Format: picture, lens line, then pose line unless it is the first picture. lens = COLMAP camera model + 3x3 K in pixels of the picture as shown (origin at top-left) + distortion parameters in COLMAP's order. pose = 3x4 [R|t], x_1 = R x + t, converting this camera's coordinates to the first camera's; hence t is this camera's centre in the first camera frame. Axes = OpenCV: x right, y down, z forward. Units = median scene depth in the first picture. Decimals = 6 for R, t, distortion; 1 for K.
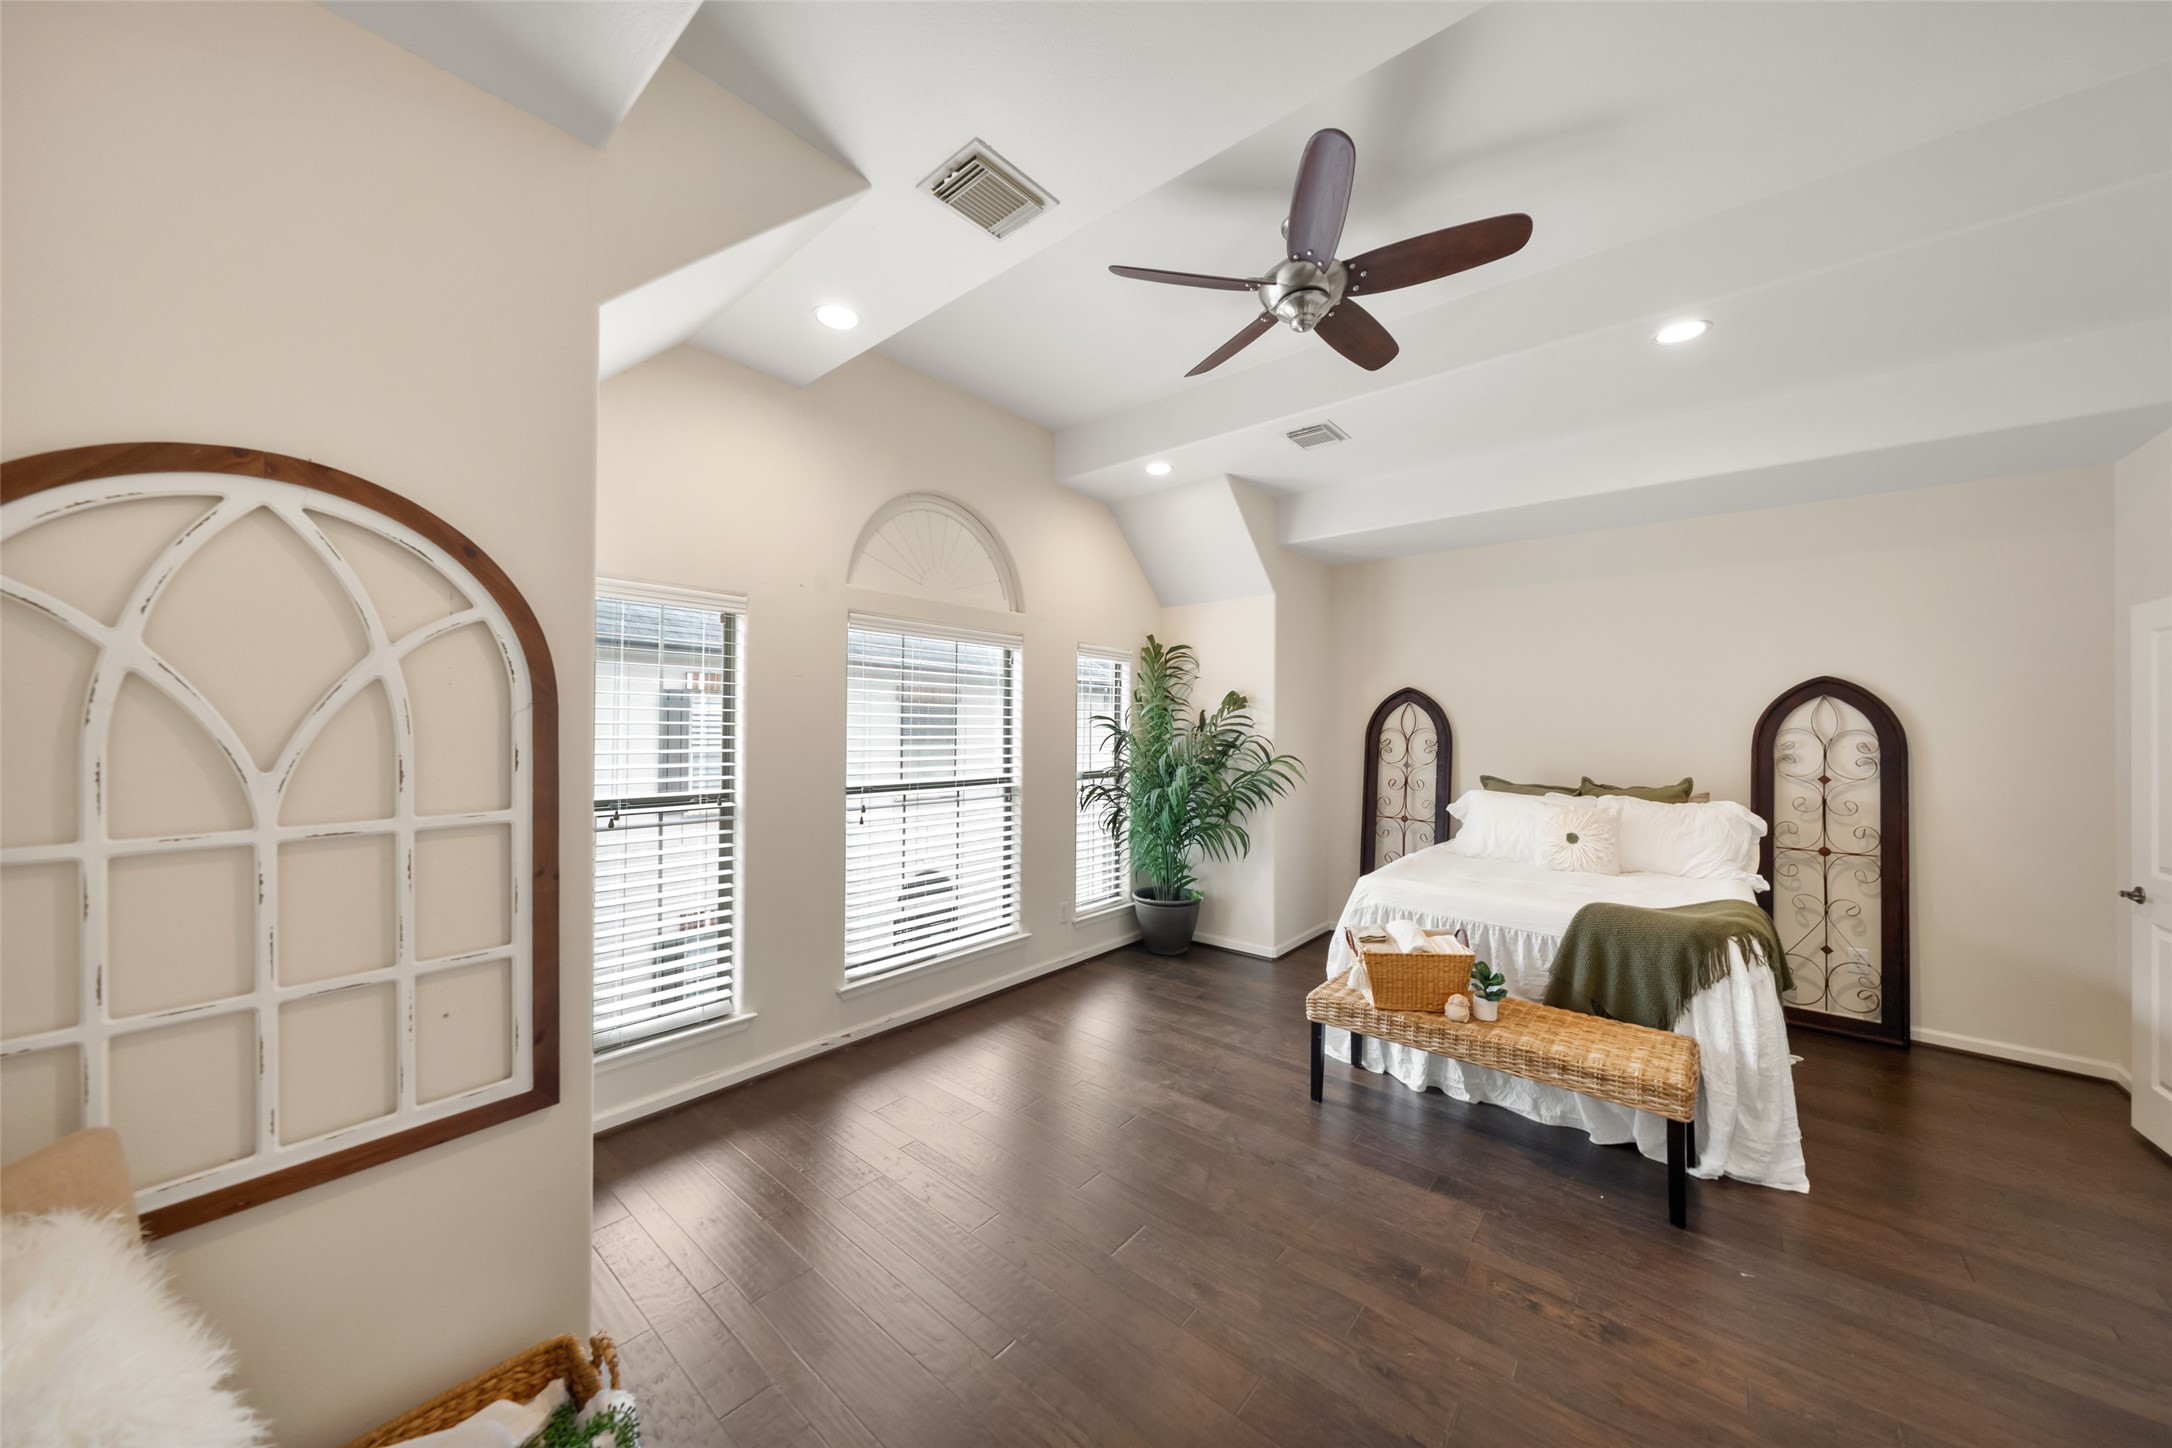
lens RADIAL K [[747.9, 0, 1085.5], [0, 747.9, 732.3], [0, 0, 1]] dist [-0.004059, 0.000736]
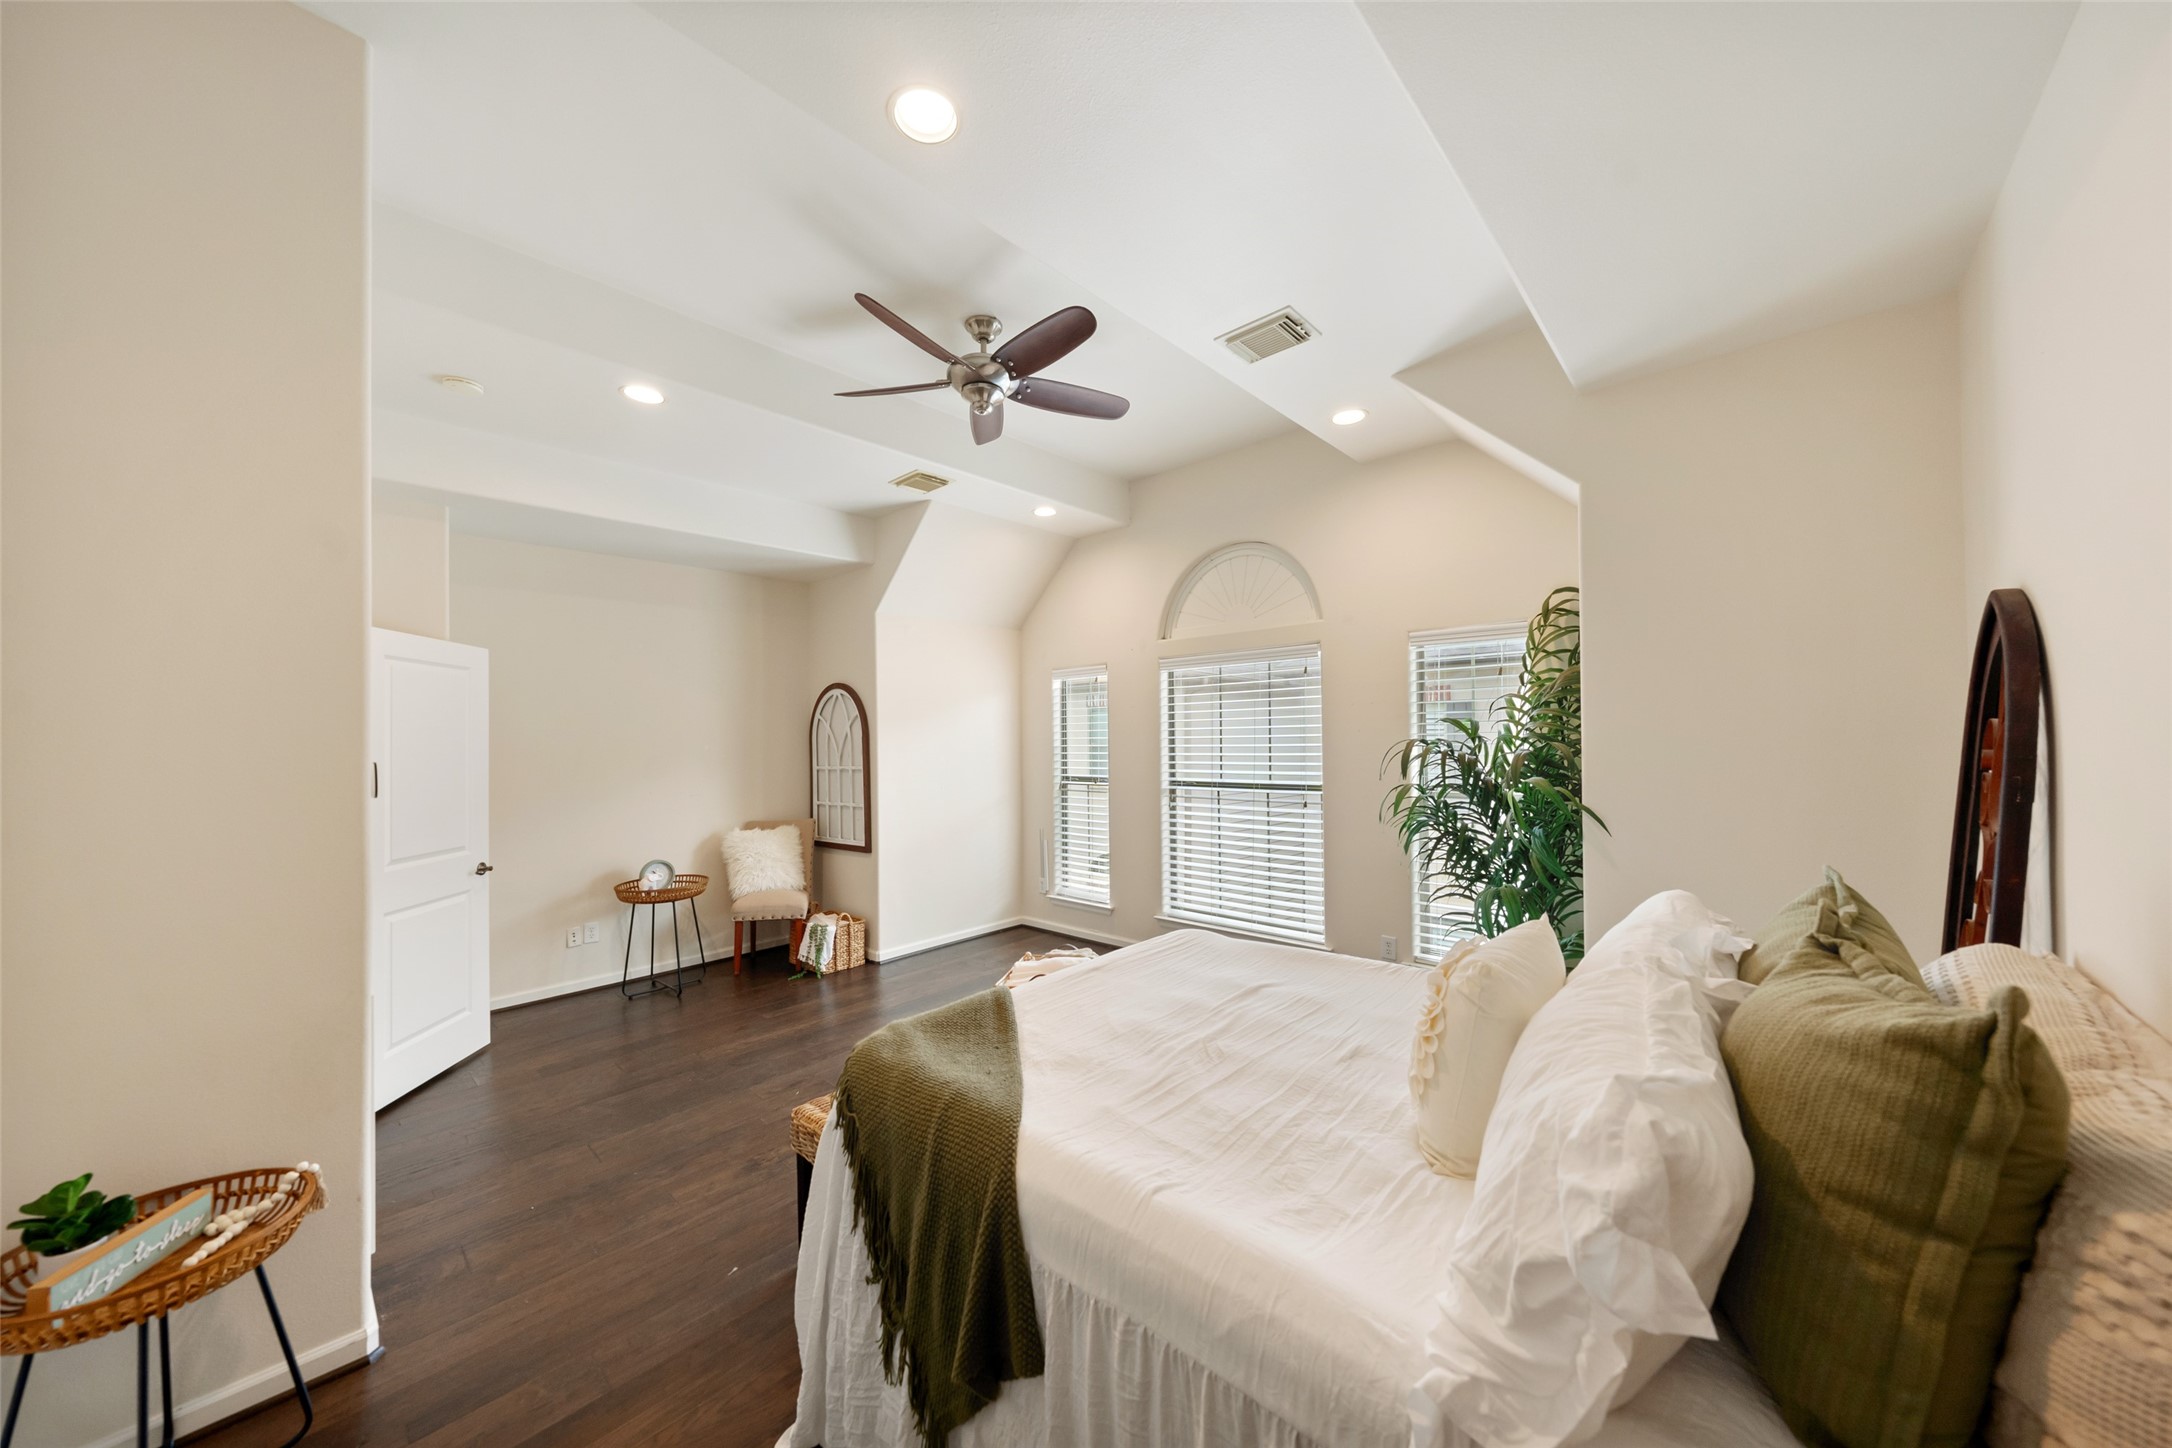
lens RADIAL K [[747.9, 0, 1084.7], [0, 747.9, 733.4], [0, 0, 1]] dist [-0.004059, 0.000736]
pose [[-0.040512, -0.009744, -0.999132, 1.088073], [0.009599, 0.999903, -0.010141, -0.003159], [0.999133, -0.010001, -0.040414, 0.873256]]
